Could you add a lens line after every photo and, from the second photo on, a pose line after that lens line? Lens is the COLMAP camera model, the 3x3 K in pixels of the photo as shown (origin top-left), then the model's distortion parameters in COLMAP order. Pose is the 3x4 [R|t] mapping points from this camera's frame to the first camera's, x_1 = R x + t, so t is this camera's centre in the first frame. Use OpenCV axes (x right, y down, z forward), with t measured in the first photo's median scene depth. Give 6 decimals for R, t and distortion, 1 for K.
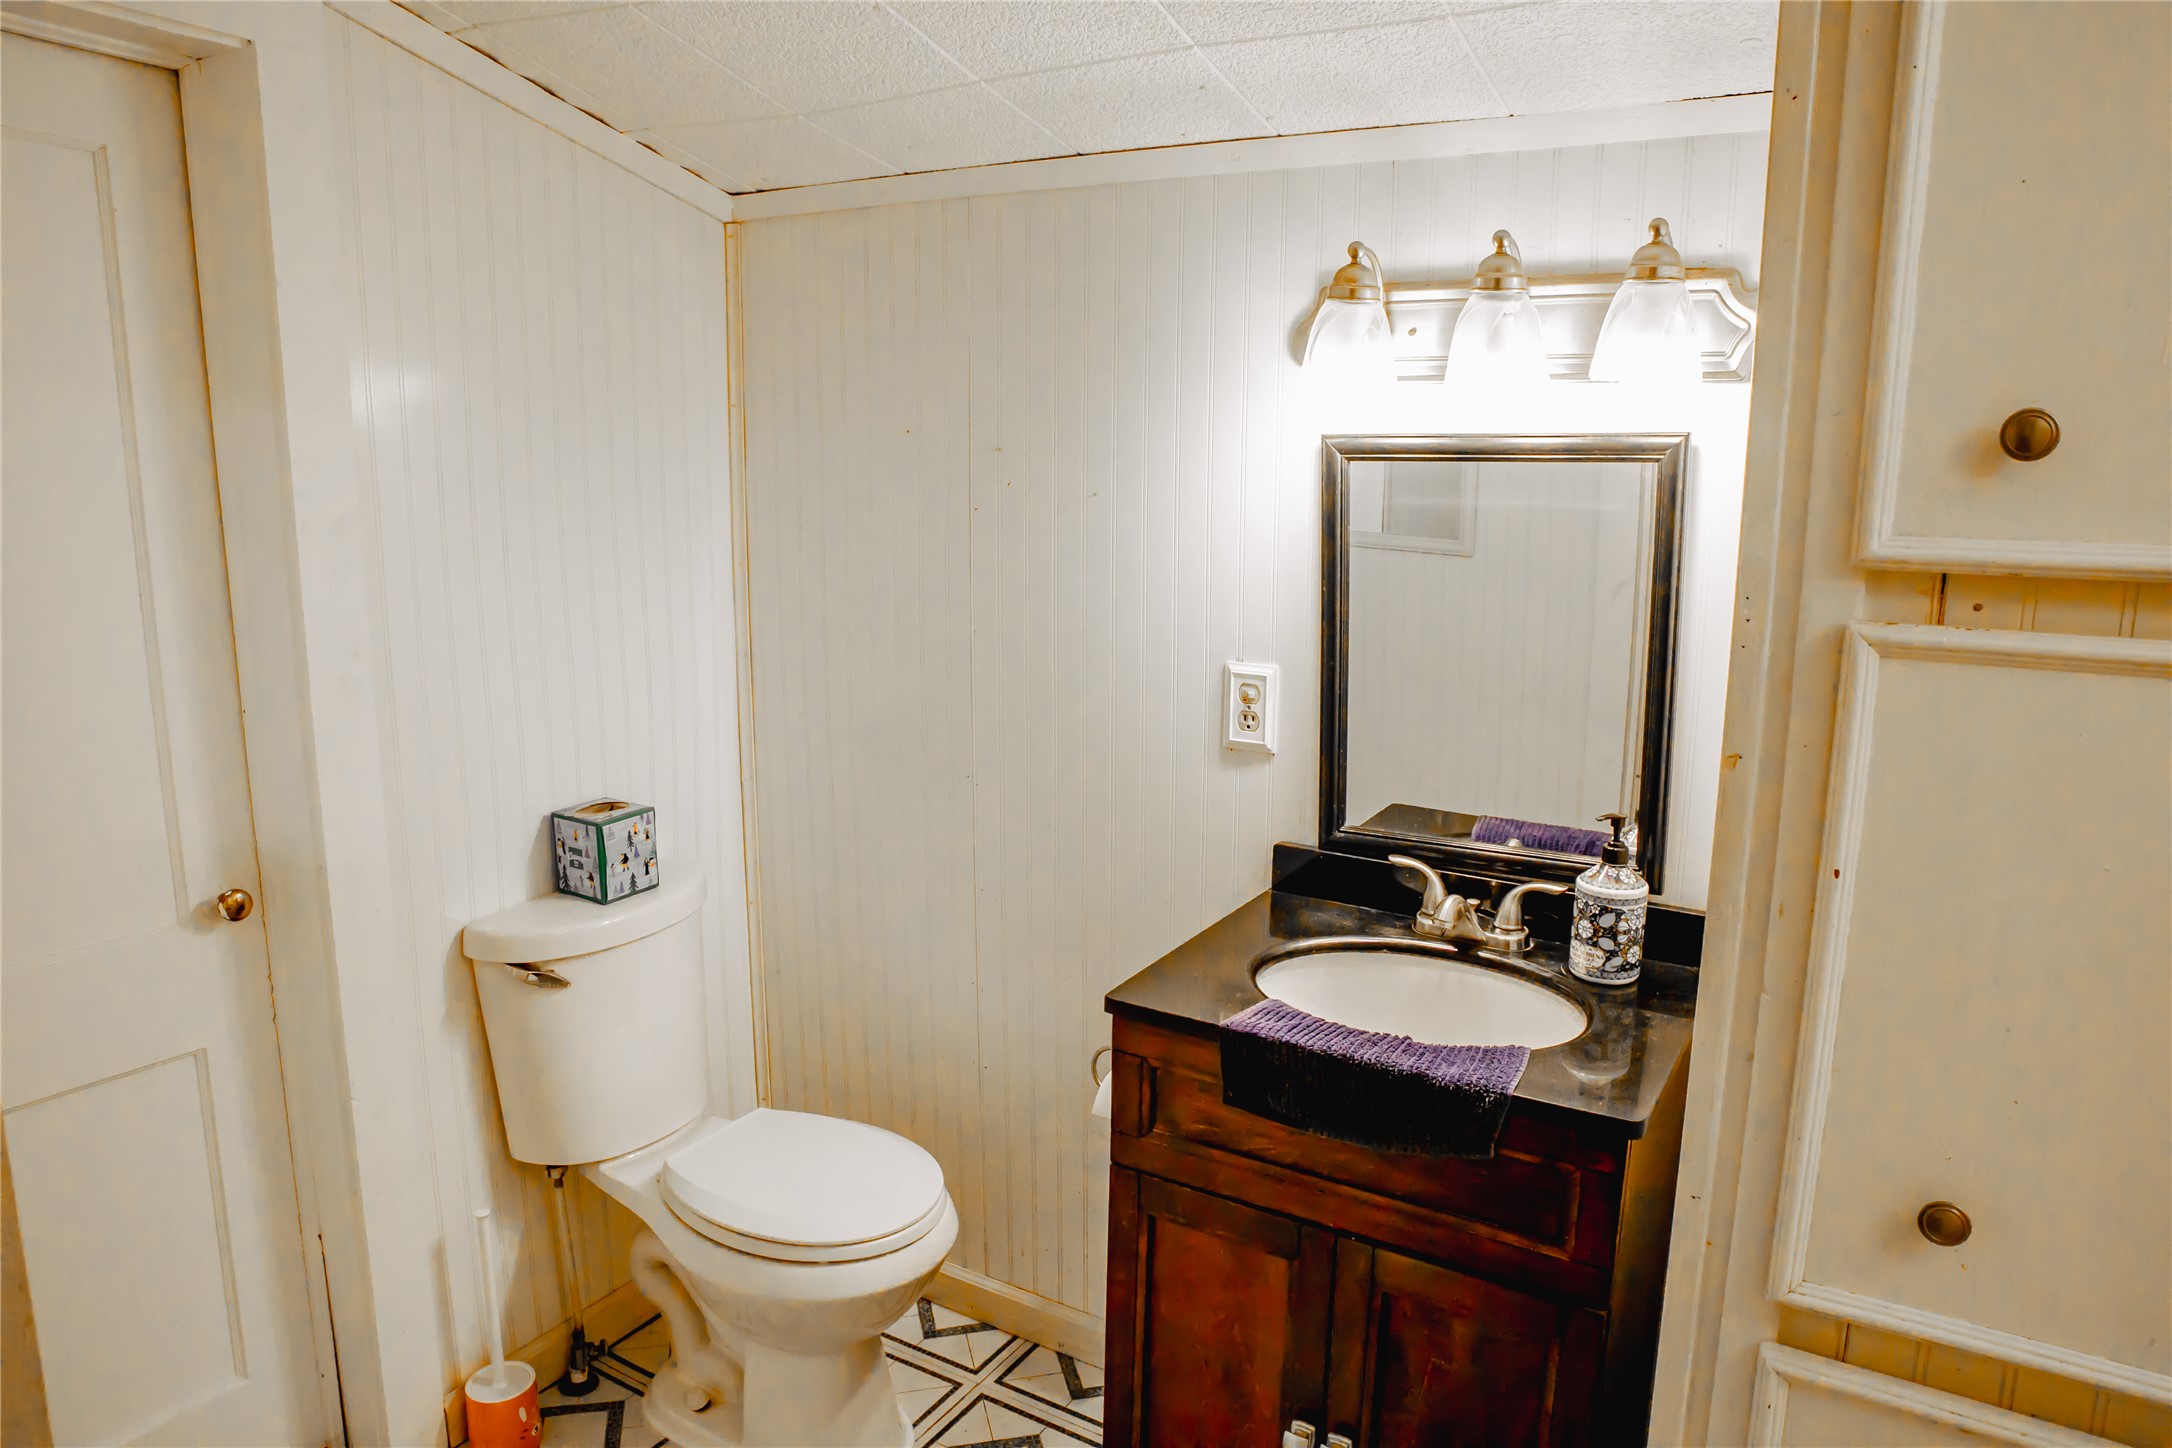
lens RADIAL K [[1486.2, 0, 1070.2], [0, 1486.2, 719.9], [0, 0, 1]] dist [-0.061014, 0.027059]
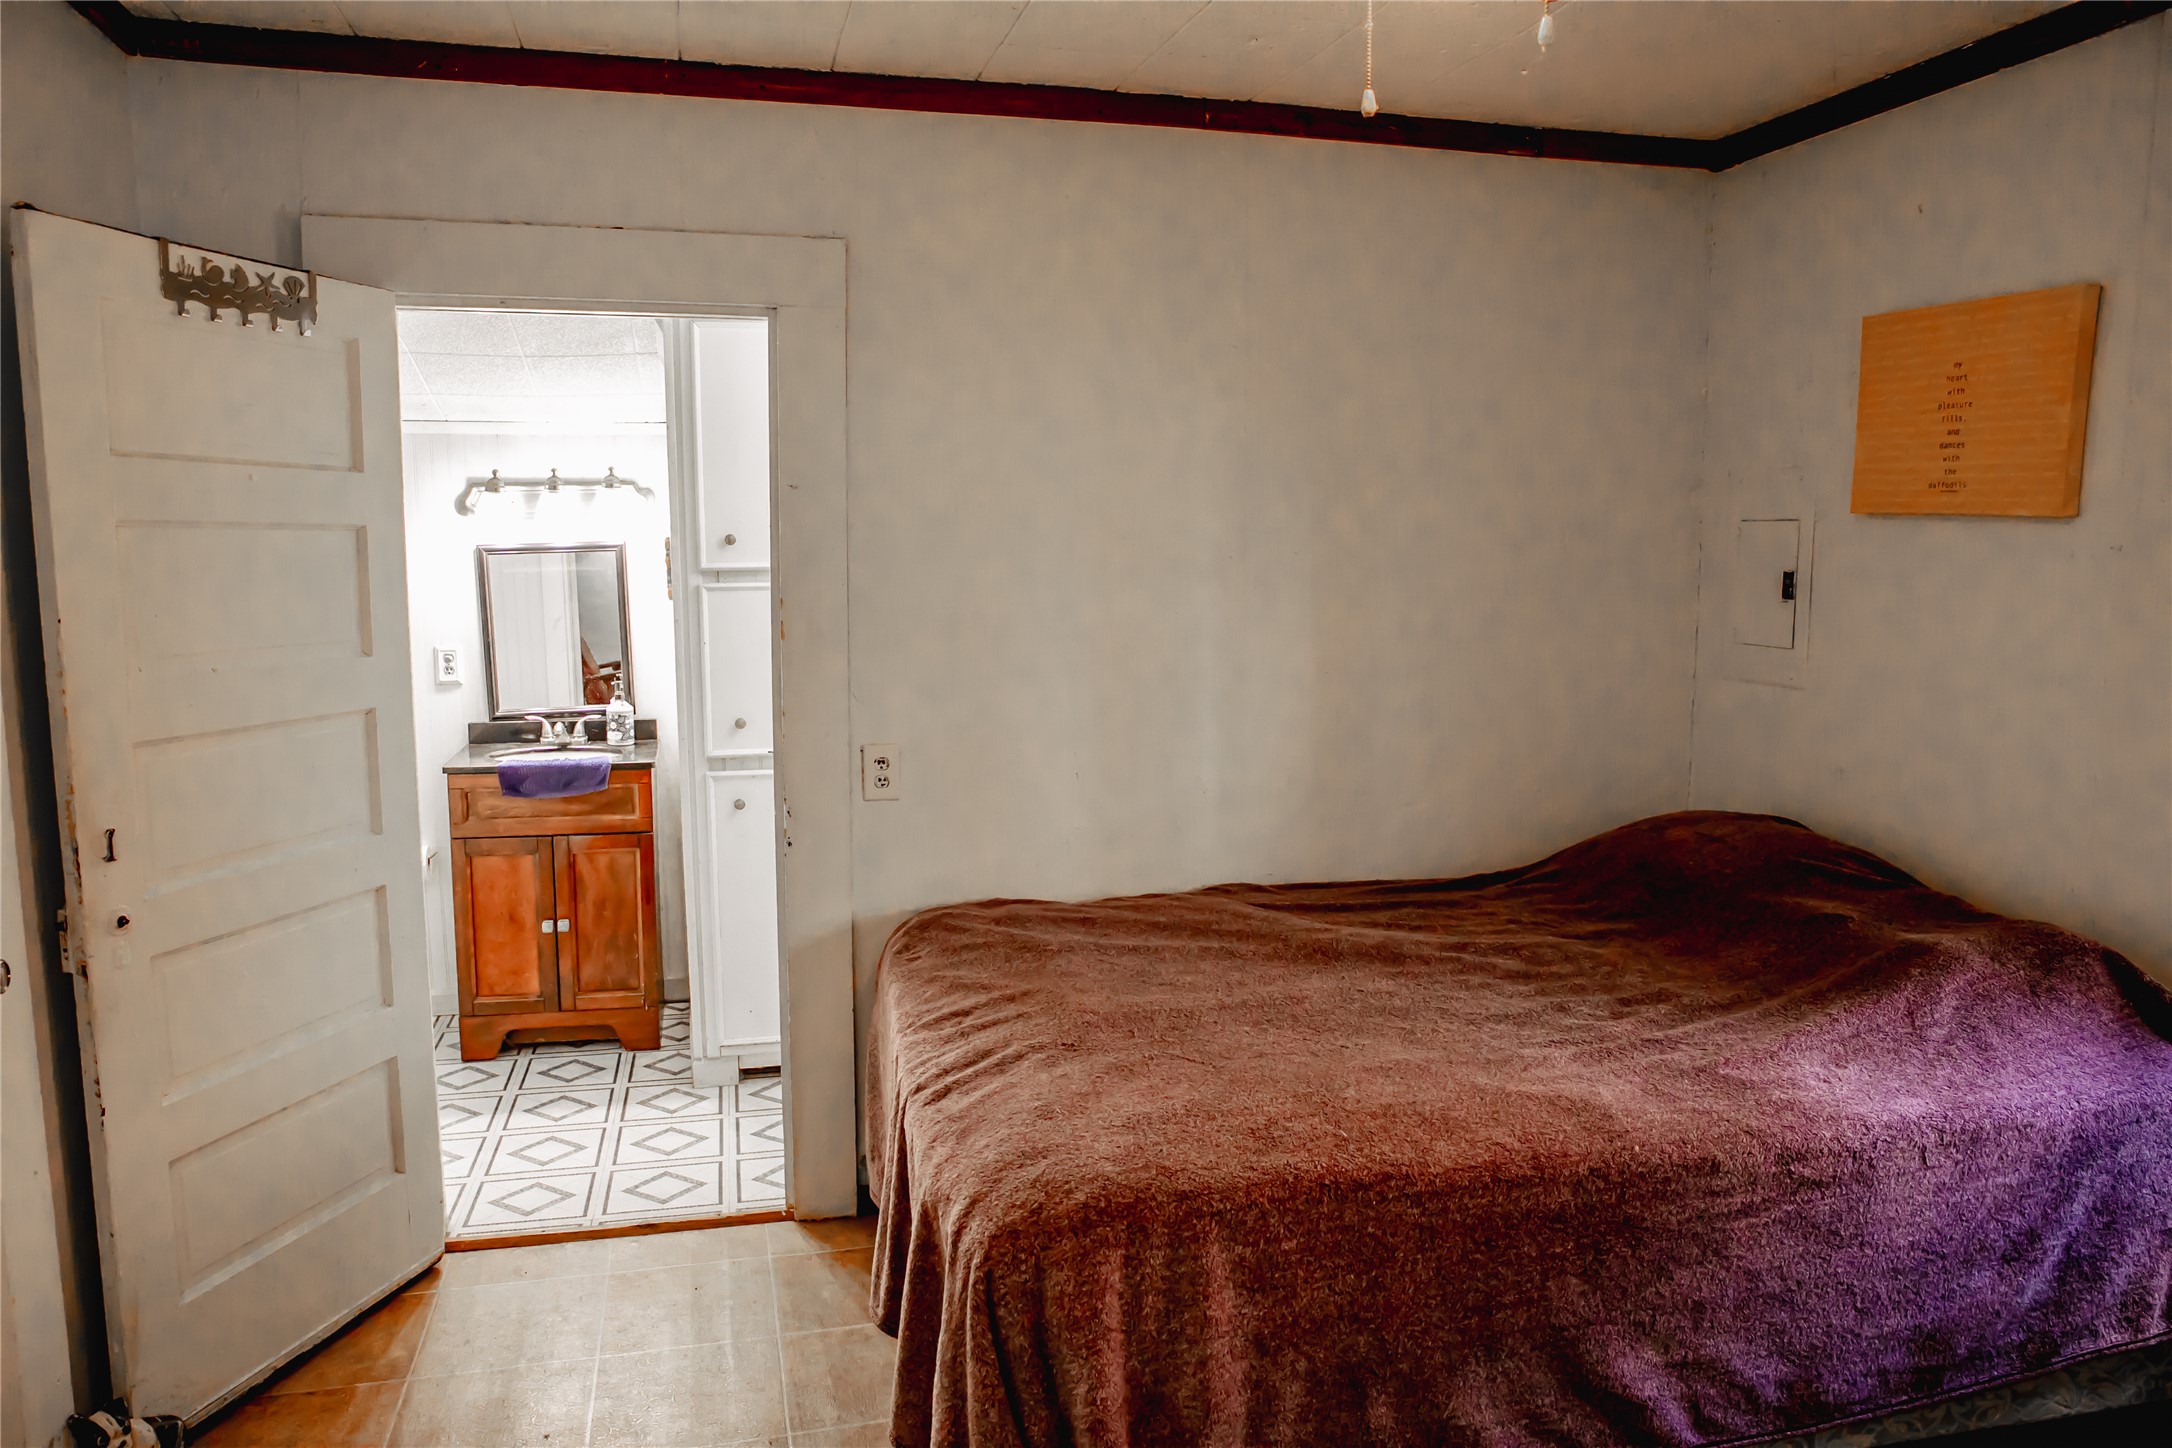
lens RADIAL K [[1486.2, 0, 1082.3], [0, 1486.2, 730.7], [0, 0, 1]] dist [-0.061014, 0.027059]
pose [[0.704345, -0.106079, 0.701887, -0.921087], [0.146212, 0.989249, 0.002785, 0.266456], [-0.694636, 0.100663, 0.712283, -1.473997]]
